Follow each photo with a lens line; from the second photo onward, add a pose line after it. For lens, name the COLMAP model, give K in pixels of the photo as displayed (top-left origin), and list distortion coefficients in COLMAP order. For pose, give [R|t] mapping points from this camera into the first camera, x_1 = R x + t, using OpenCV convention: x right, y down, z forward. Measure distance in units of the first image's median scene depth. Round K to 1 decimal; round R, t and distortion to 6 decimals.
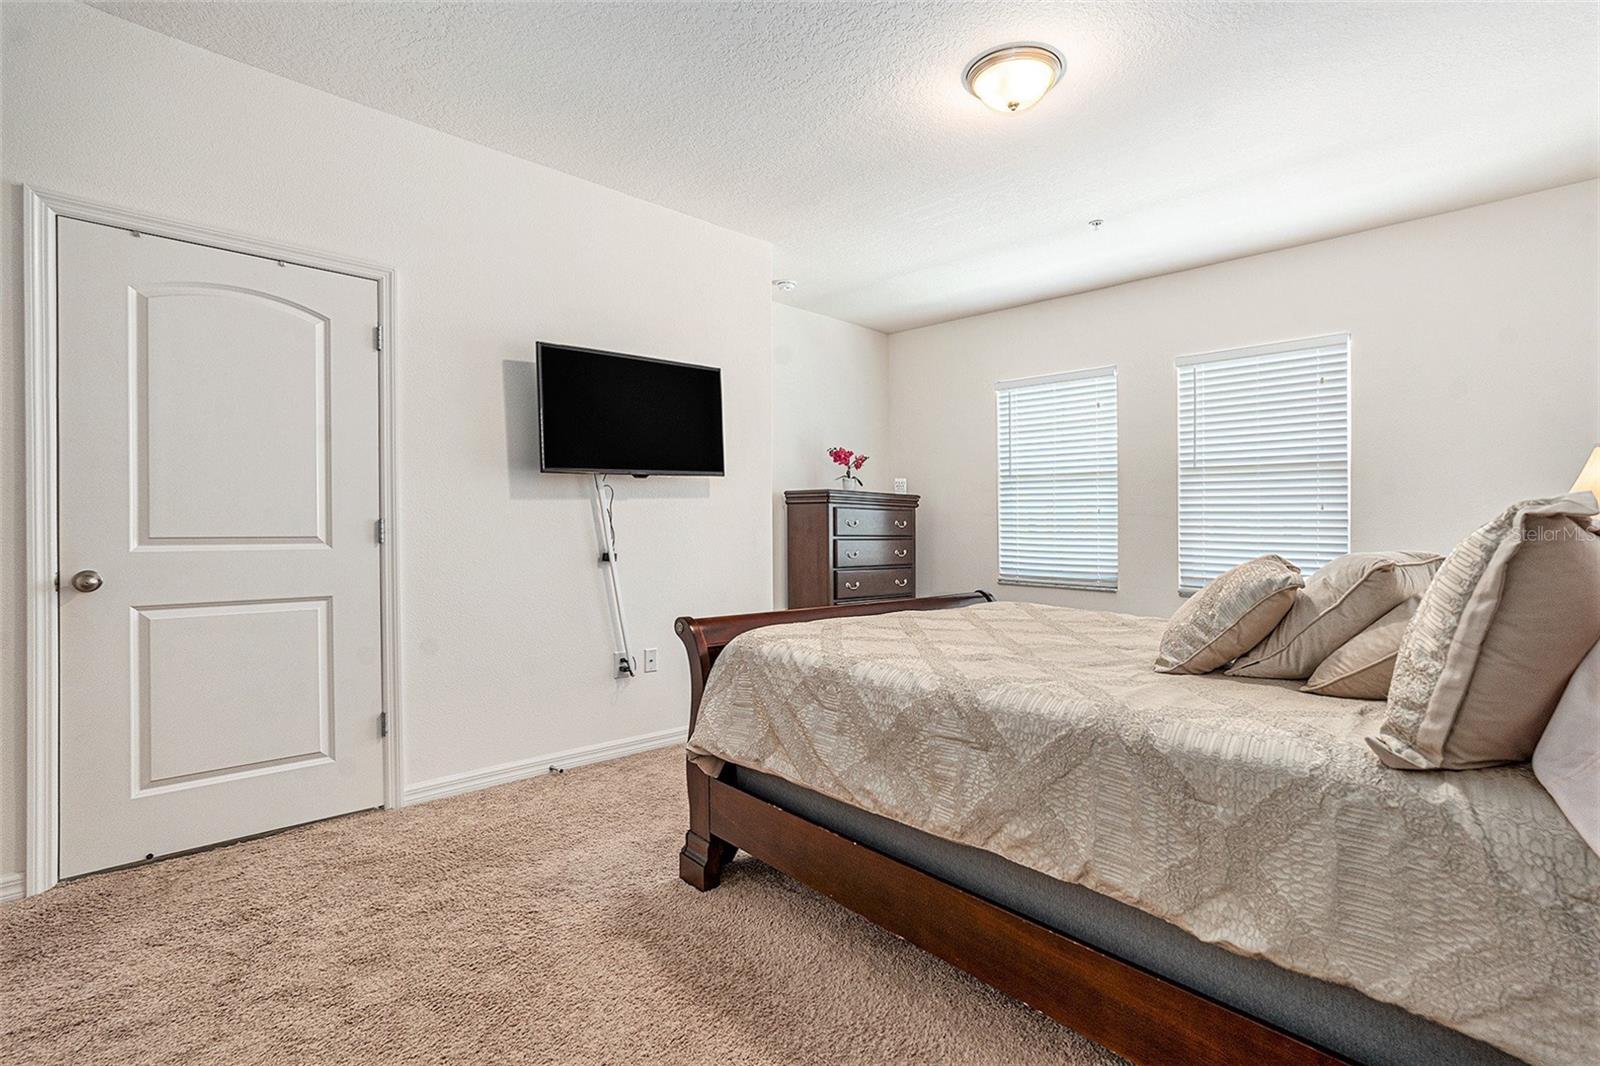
lens RADIAL K [[738.8, 0, 813.3], [0, 738.8, 534.3], [0, 0, 1]] dist [-0.069796, 0.036934]
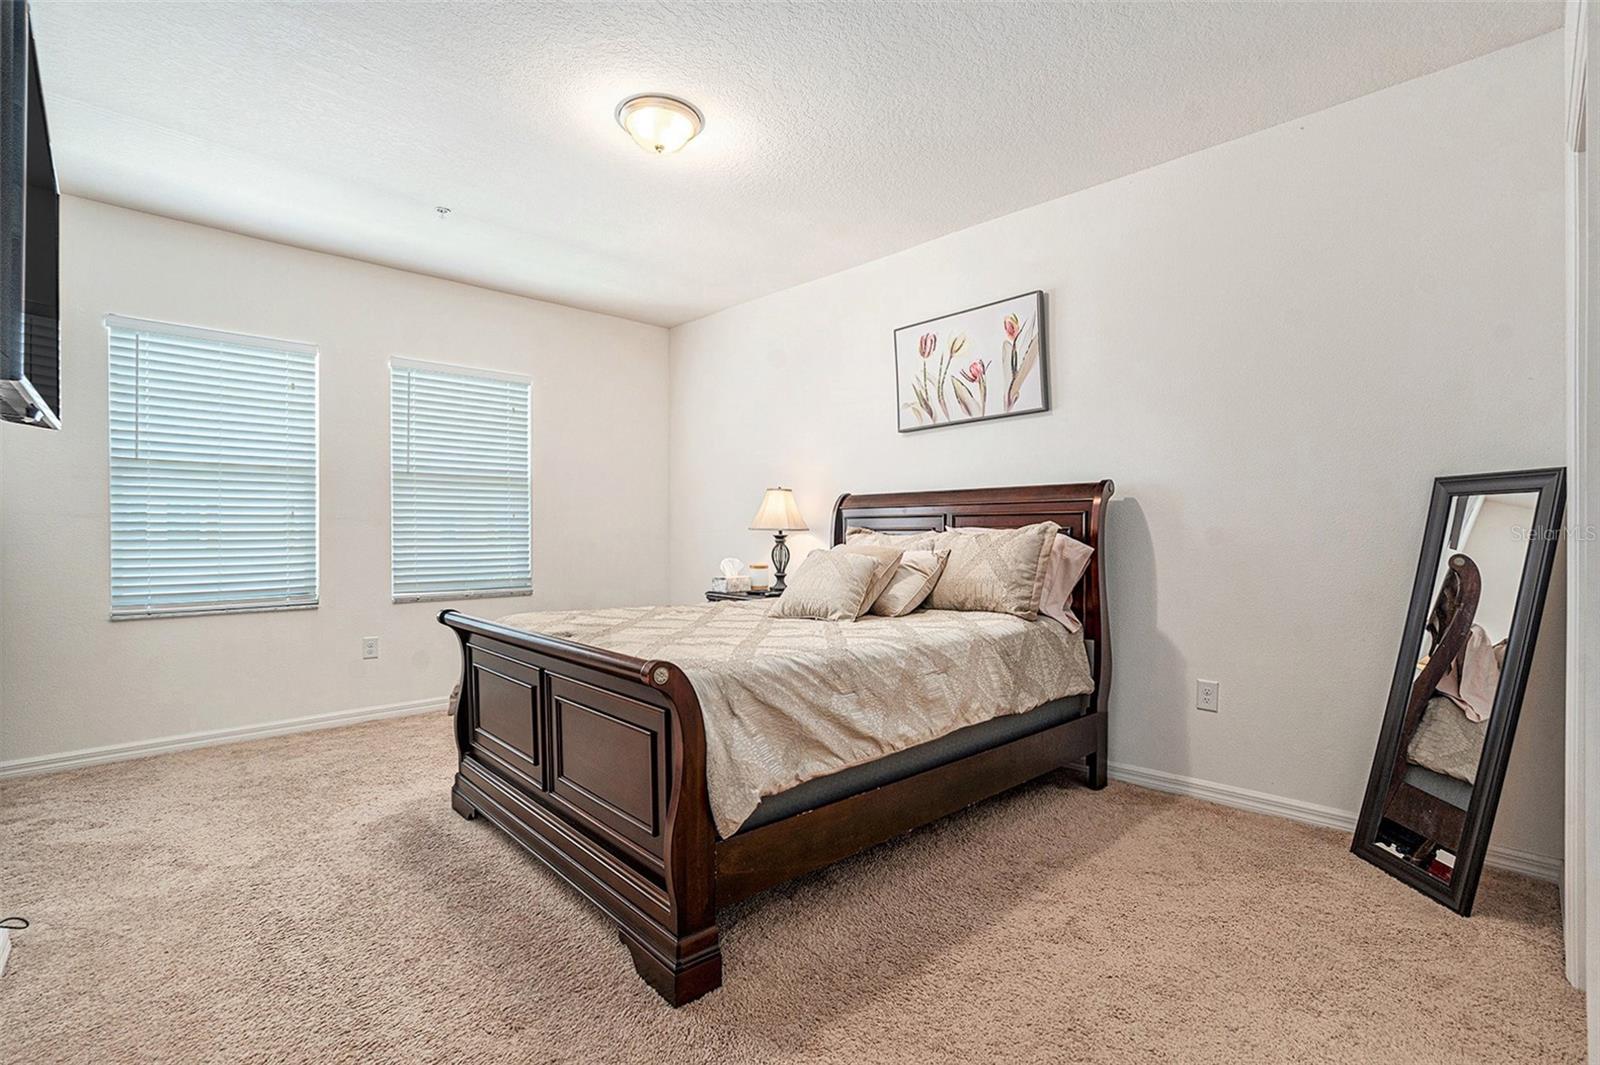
lens RADIAL K [[738.8, 0, 813.3], [0, 738.8, 533.8], [0, 0, 1]] dist [-0.069796, 0.036934]
pose [[-0.005396, -0.010498, 0.999930, -1.123860], [0.012641, 0.999864, 0.010565, -0.026114], [-0.999906, 0.012697, -0.005263, 1.047602]]
